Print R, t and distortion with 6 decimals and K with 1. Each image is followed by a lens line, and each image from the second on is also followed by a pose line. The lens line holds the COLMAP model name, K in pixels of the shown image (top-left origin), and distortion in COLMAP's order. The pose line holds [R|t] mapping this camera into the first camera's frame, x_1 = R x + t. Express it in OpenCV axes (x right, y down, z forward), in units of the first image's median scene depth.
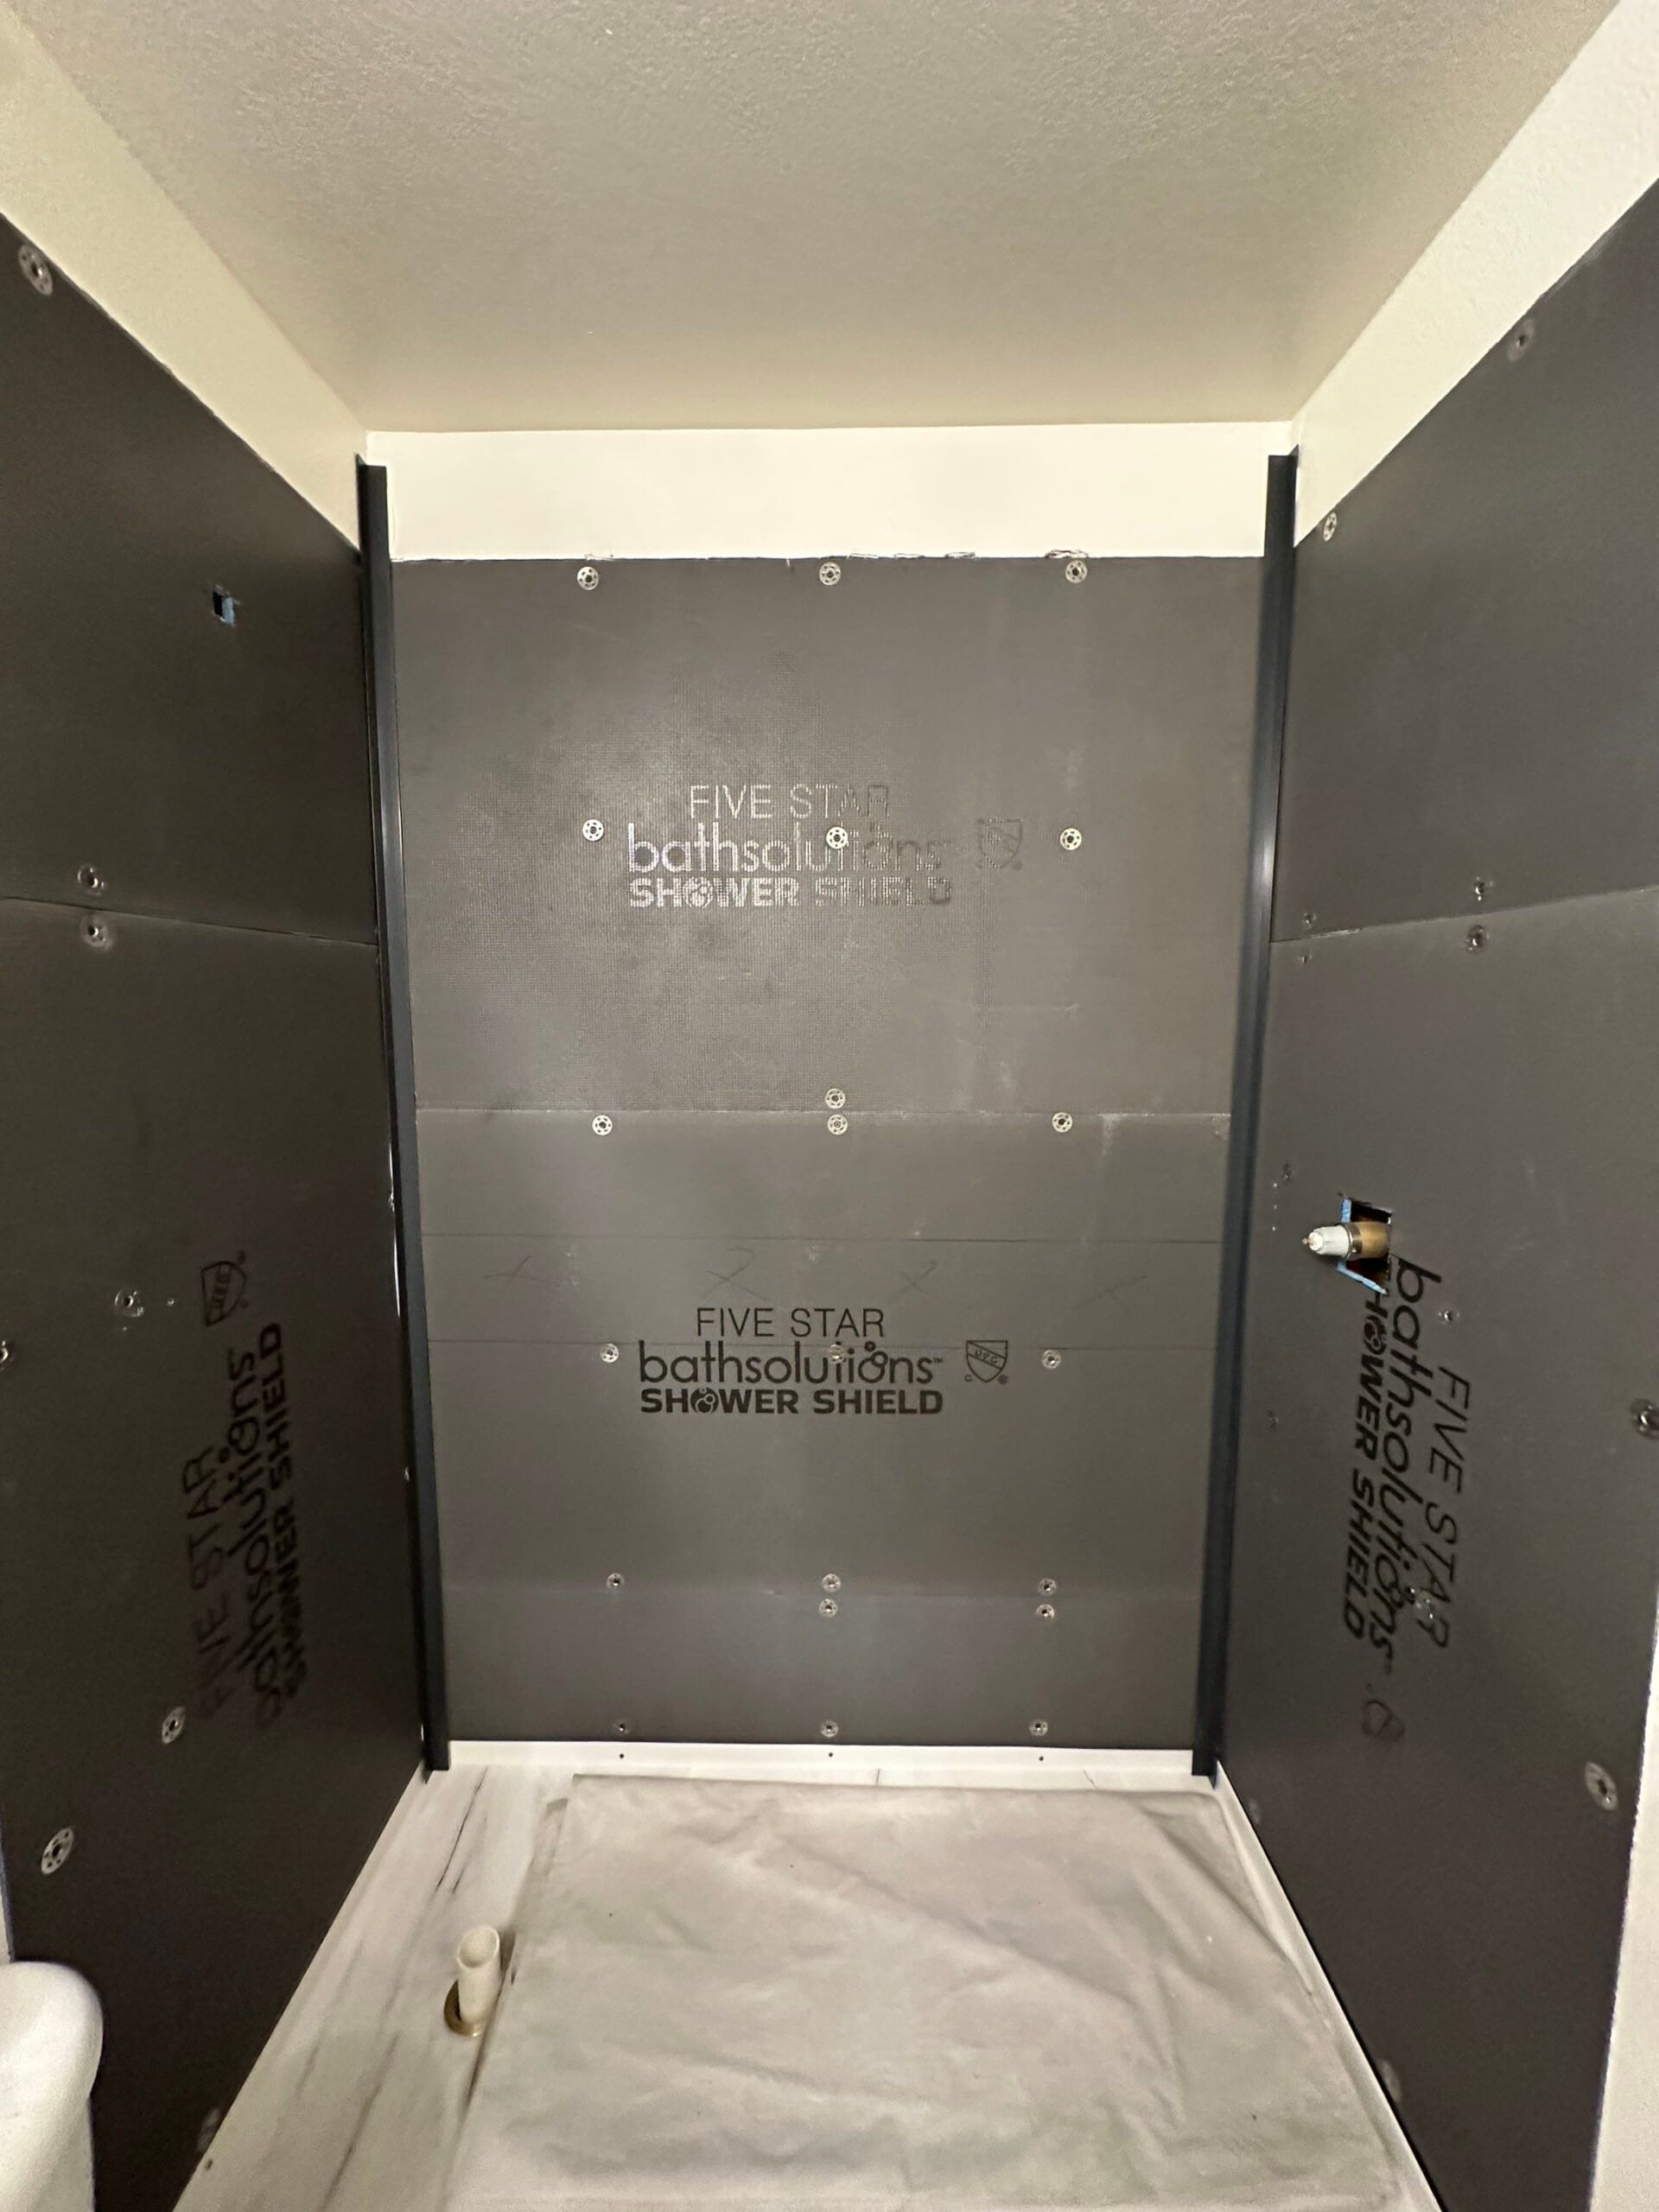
lens RADIAL K [[927.3, 0, 829.5], [0, 927.3, 1106.0], [0, 0, 1]] dist [0.002022, -0.000007]
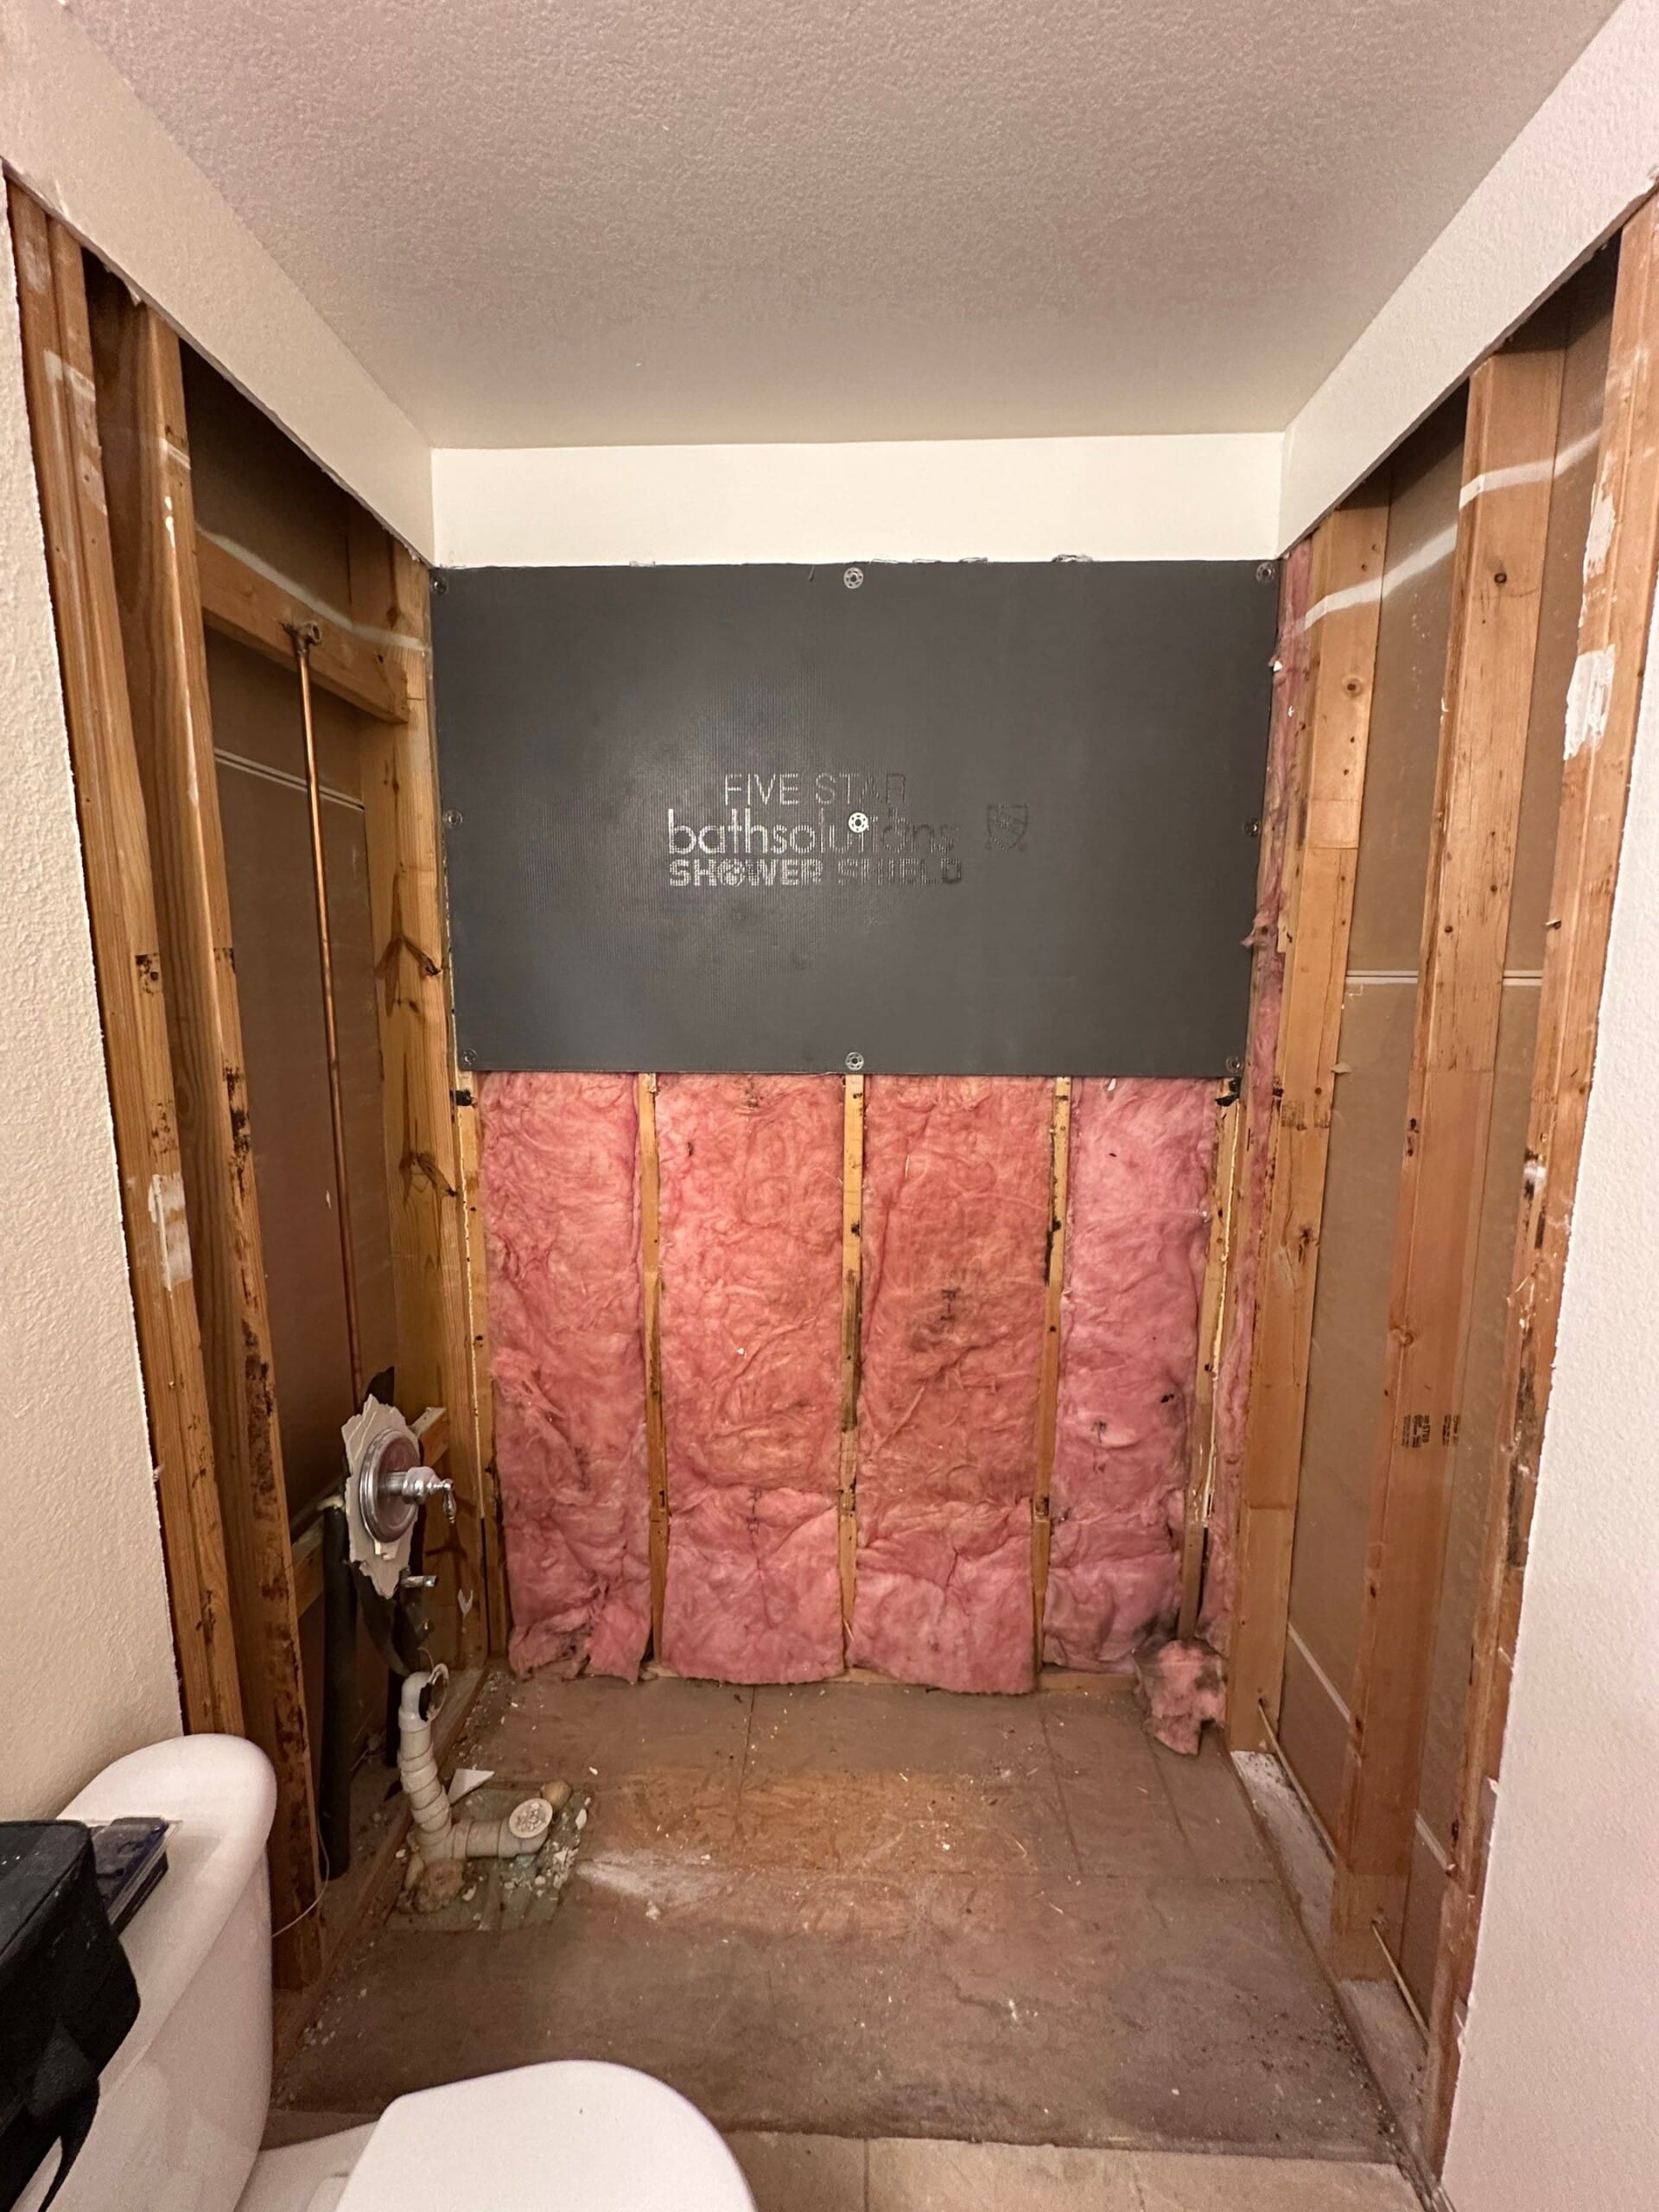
lens RADIAL K [[927.3, 0, 829.5], [0, 927.3, 1106.0], [0, 0, 1]] dist [0.002022, -0.000007]
pose [[0.999800, 0.006735, -0.018845, -0.002772], [-0.006132, 0.999474, 0.031835, 0.010700], [0.019049, -0.031713, 0.999315, -0.106262]]
